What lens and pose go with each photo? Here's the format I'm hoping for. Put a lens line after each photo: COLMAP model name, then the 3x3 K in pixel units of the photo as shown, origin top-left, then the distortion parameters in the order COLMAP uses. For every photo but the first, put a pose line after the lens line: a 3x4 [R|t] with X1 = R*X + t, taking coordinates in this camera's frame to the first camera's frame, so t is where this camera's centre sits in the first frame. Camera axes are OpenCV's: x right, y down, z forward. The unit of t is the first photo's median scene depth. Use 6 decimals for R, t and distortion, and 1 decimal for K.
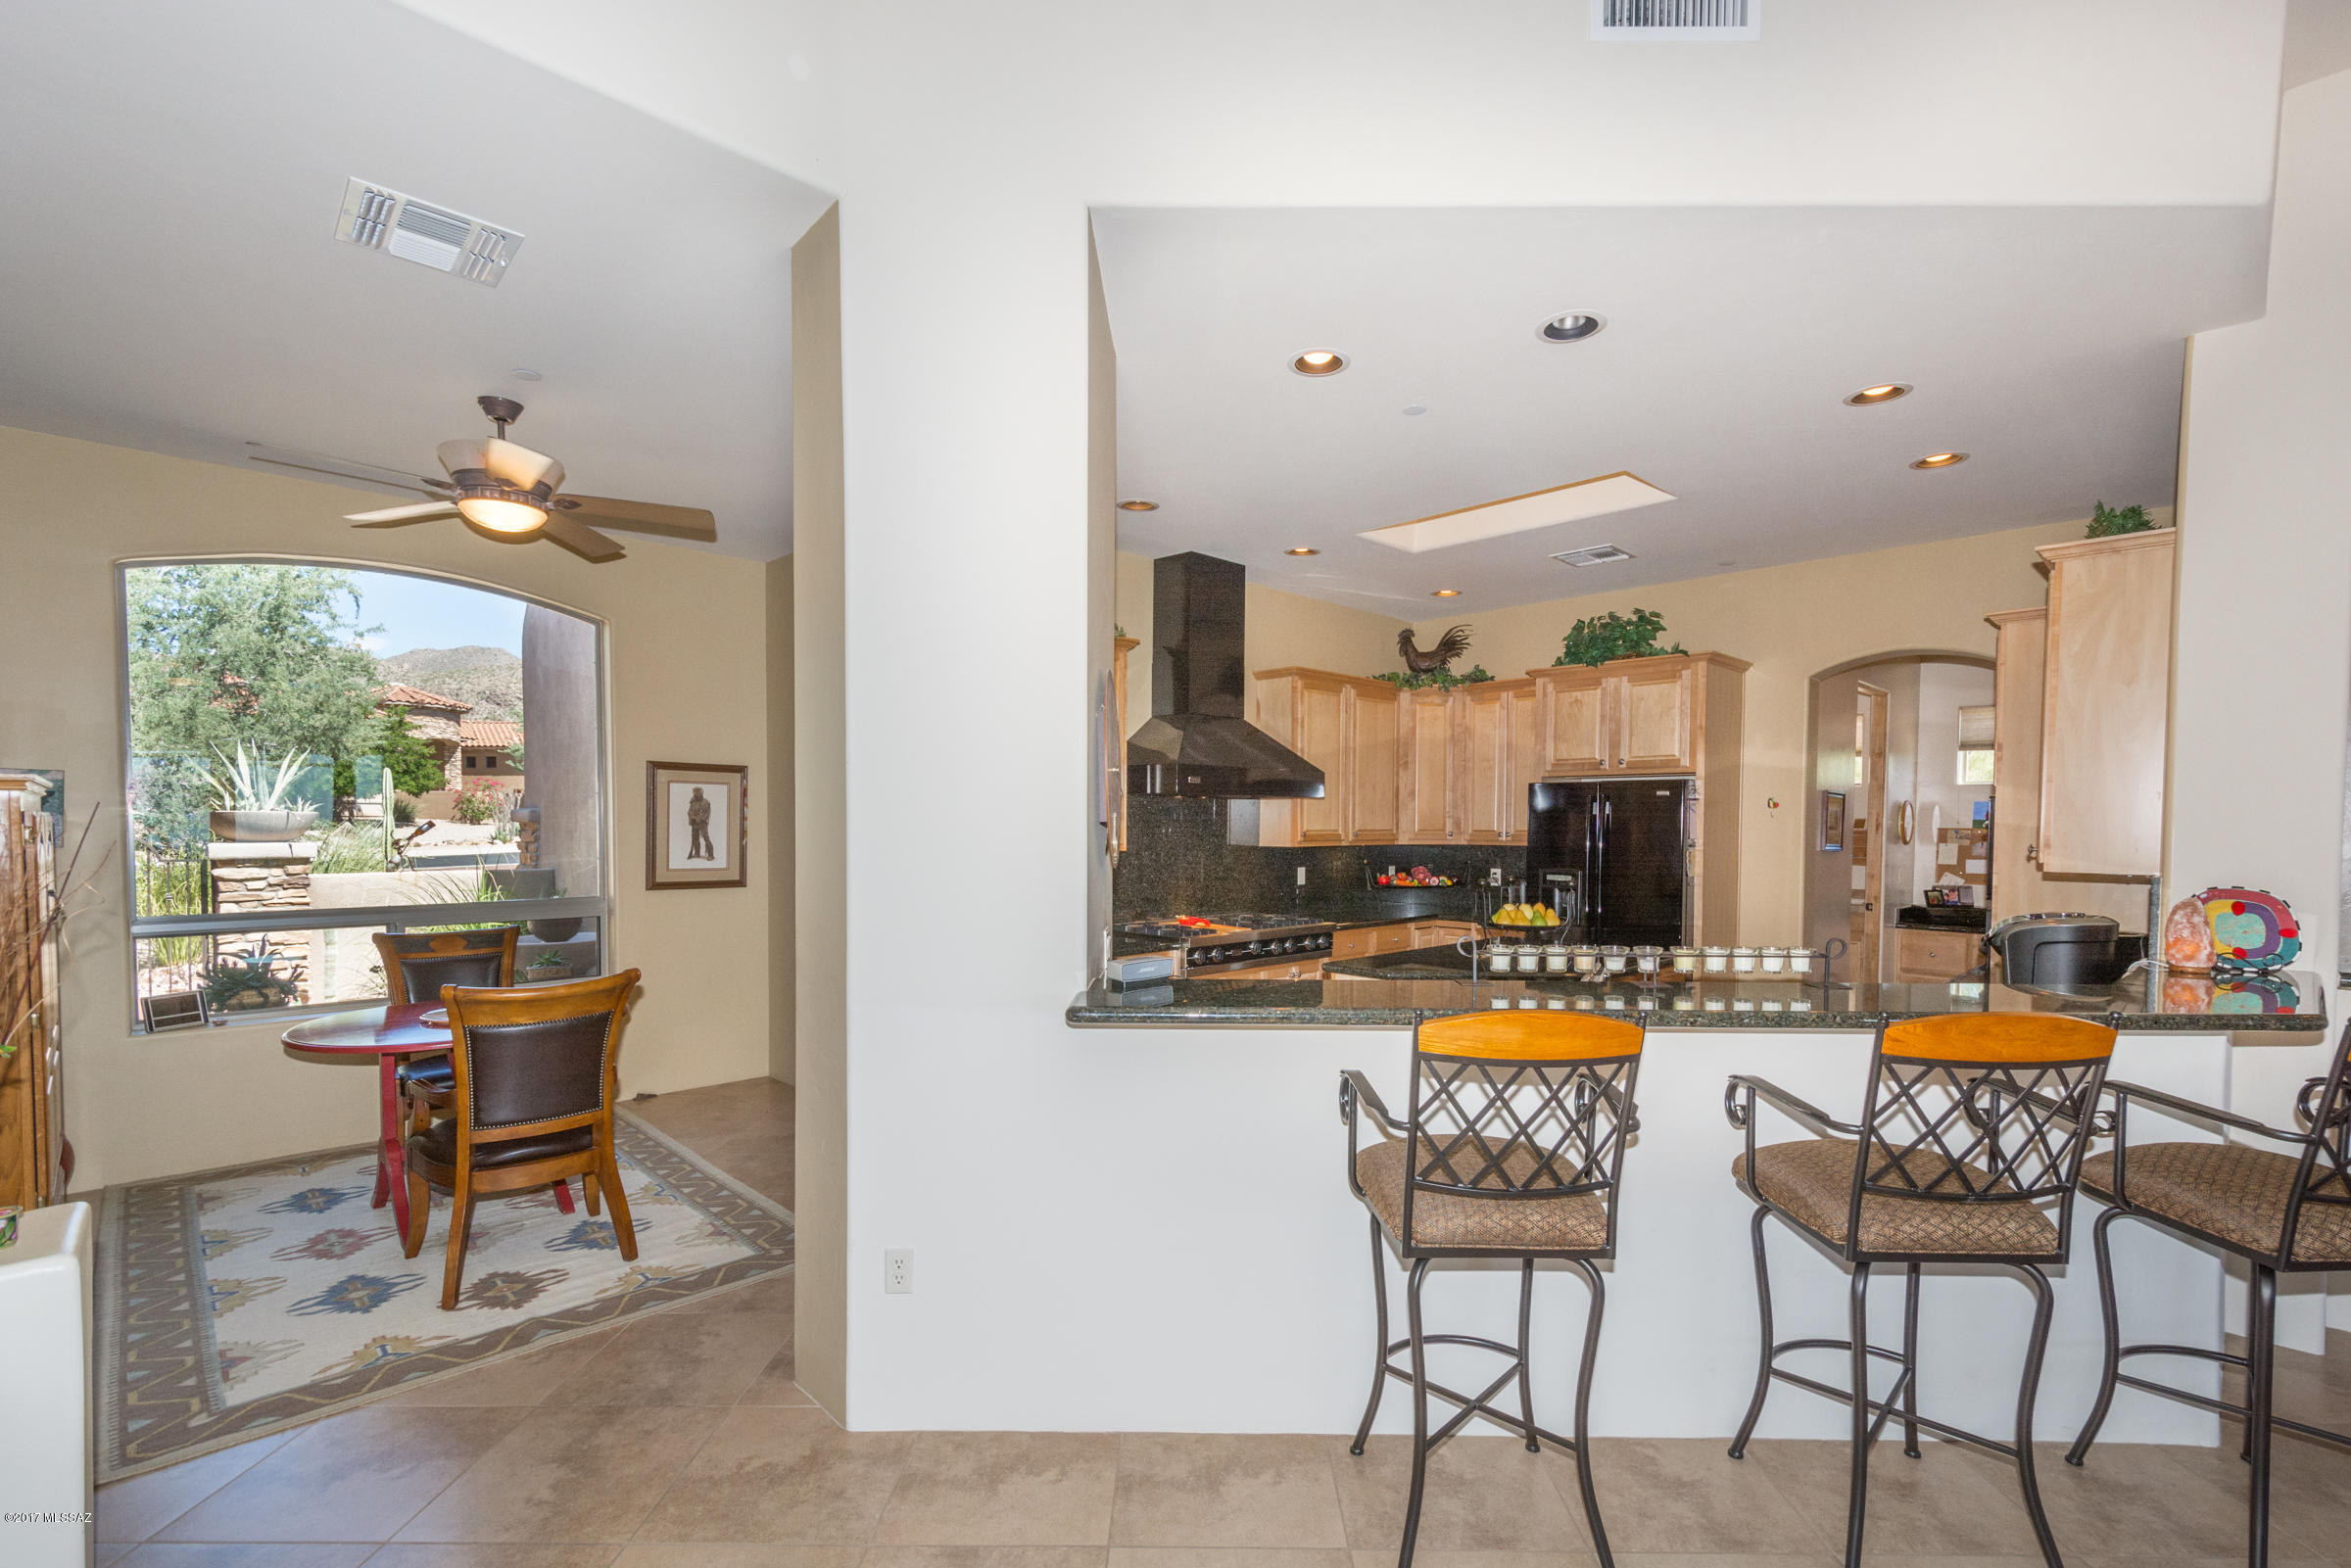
lens RADIAL K [[1043.0, 0, 1190.6], [0, 1043.0, 845.6], [0, 0, 1]] dist [0.018958, -0.000369]
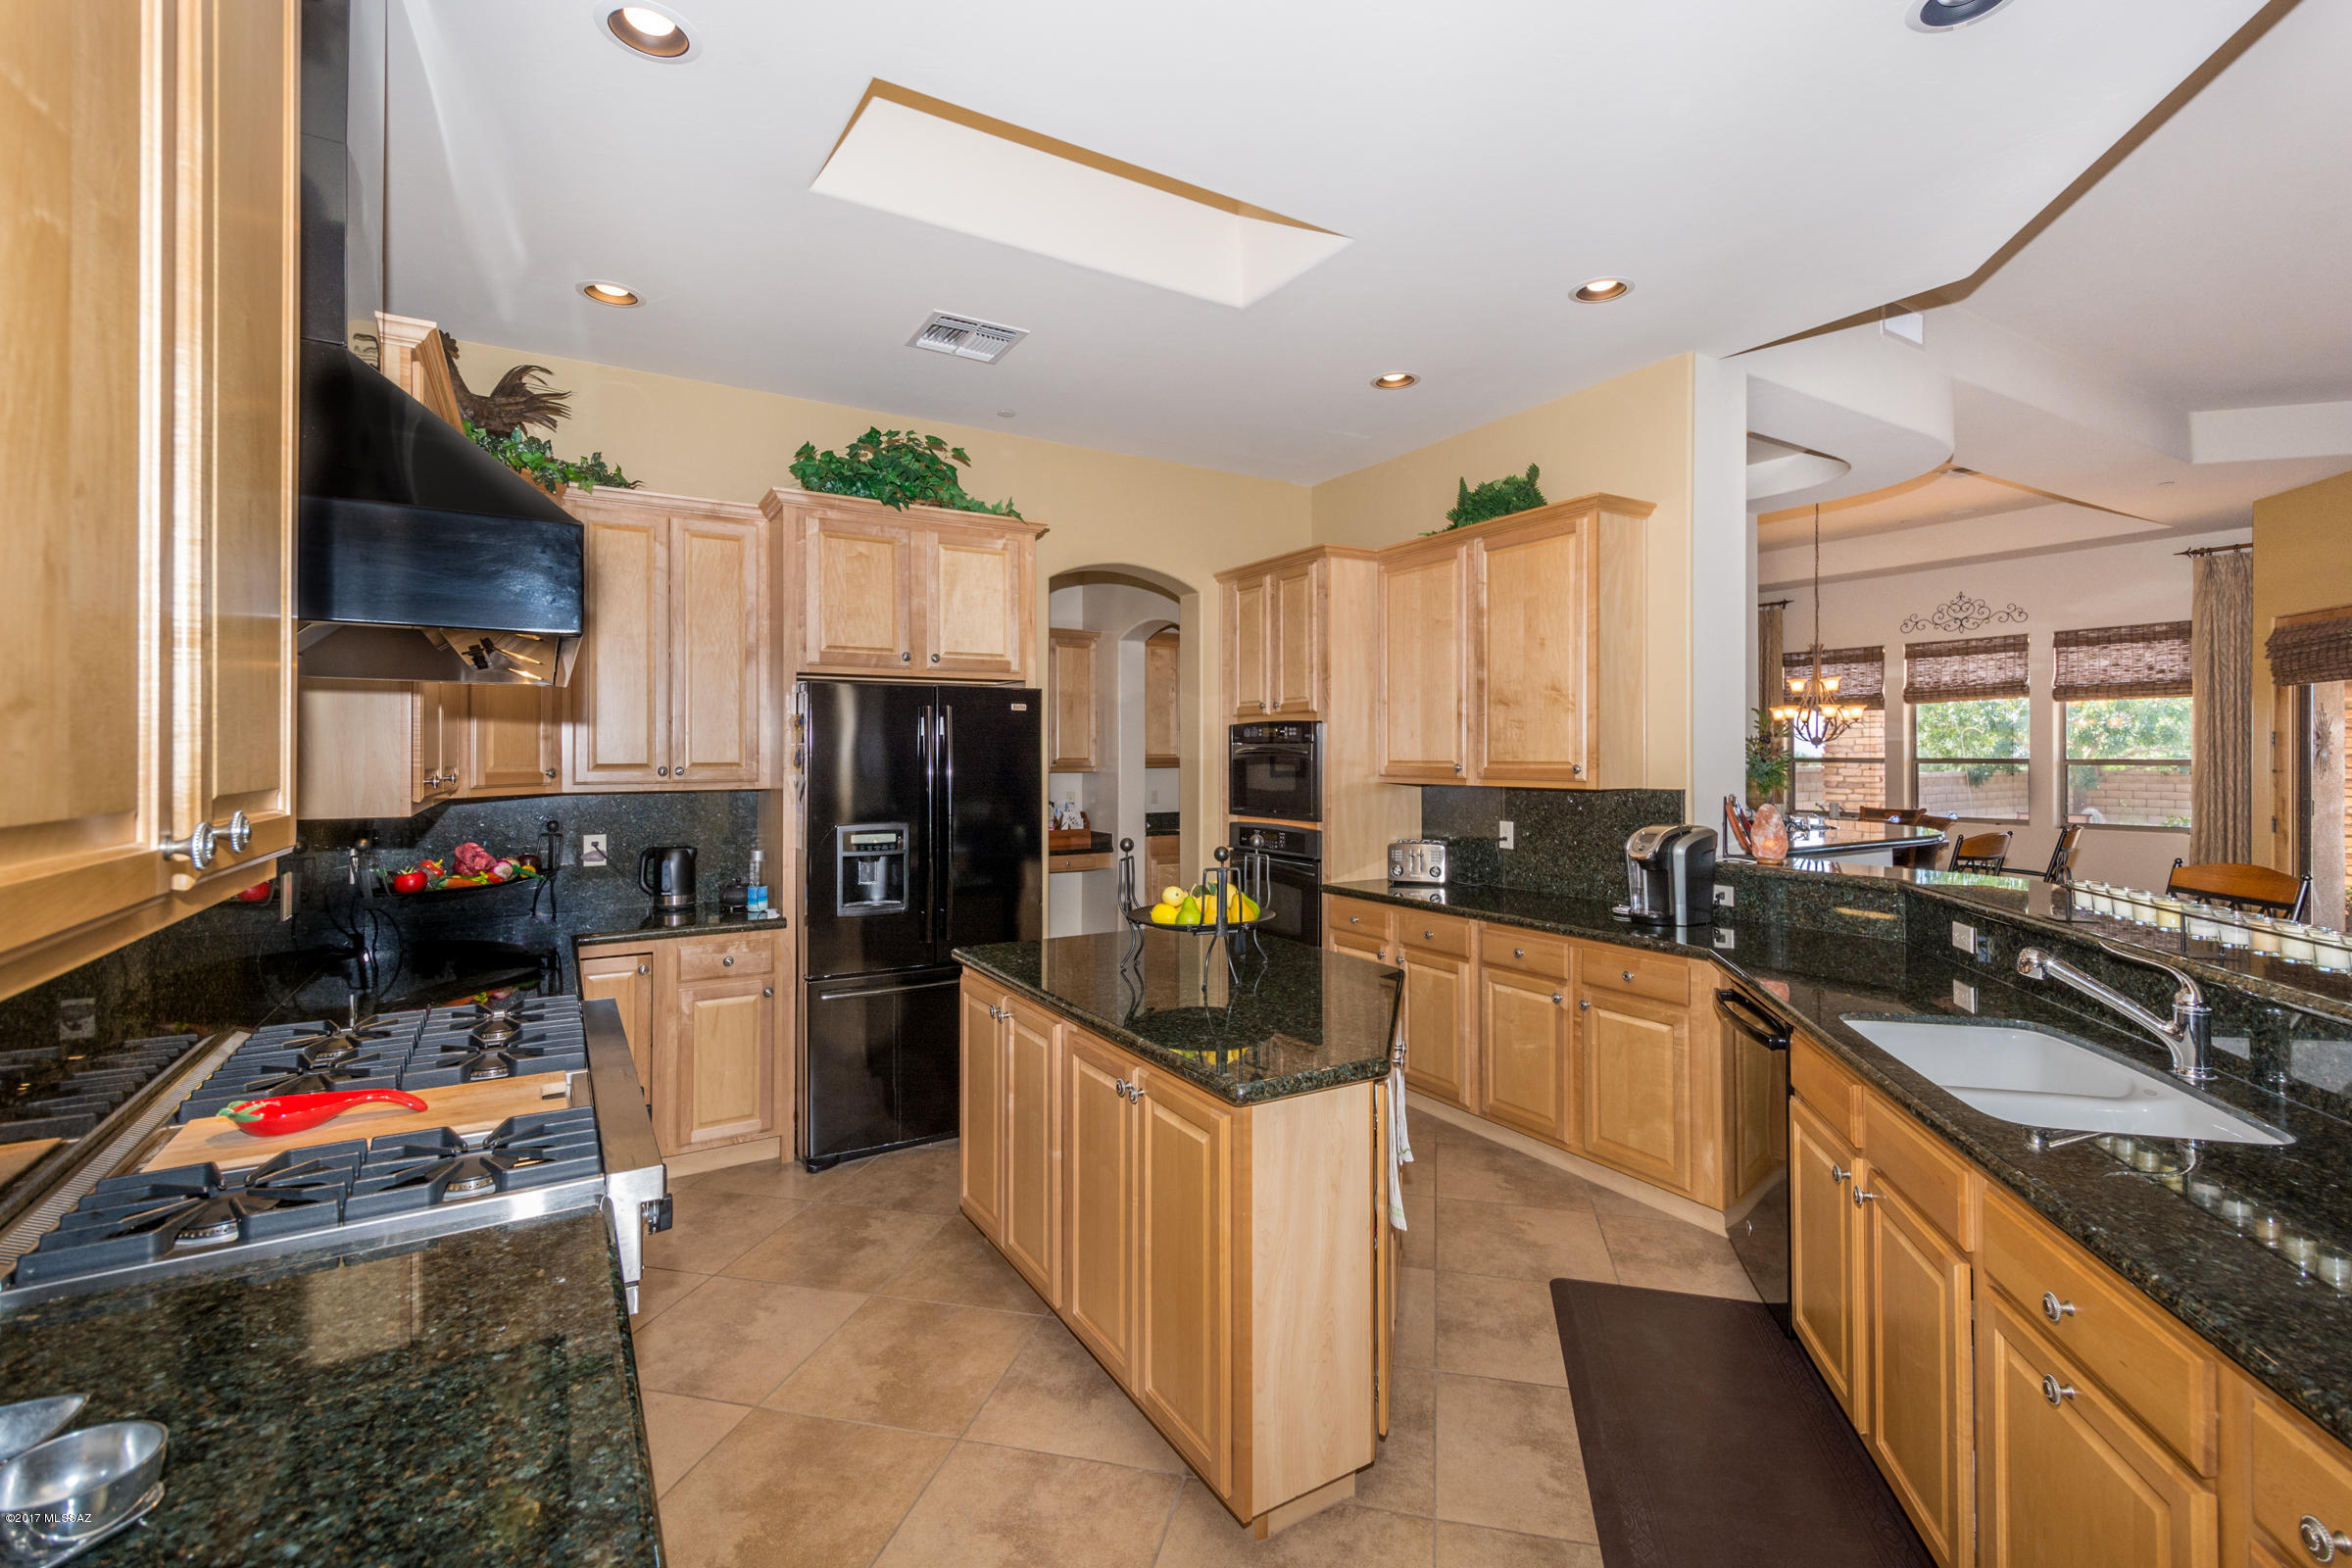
lens RADIAL K [[1046.8, 0, 1177.4], [0, 1046.8, 753.2], [0, 0, 1]] dist [0.001769, -0.000053]
pose [[0.246775, -0.003568, 0.969066, -0.198253], [0.027245, 0.999623, -0.003258, -0.012421], [-0.968690, 0.027206, 0.246780, 0.665792]]
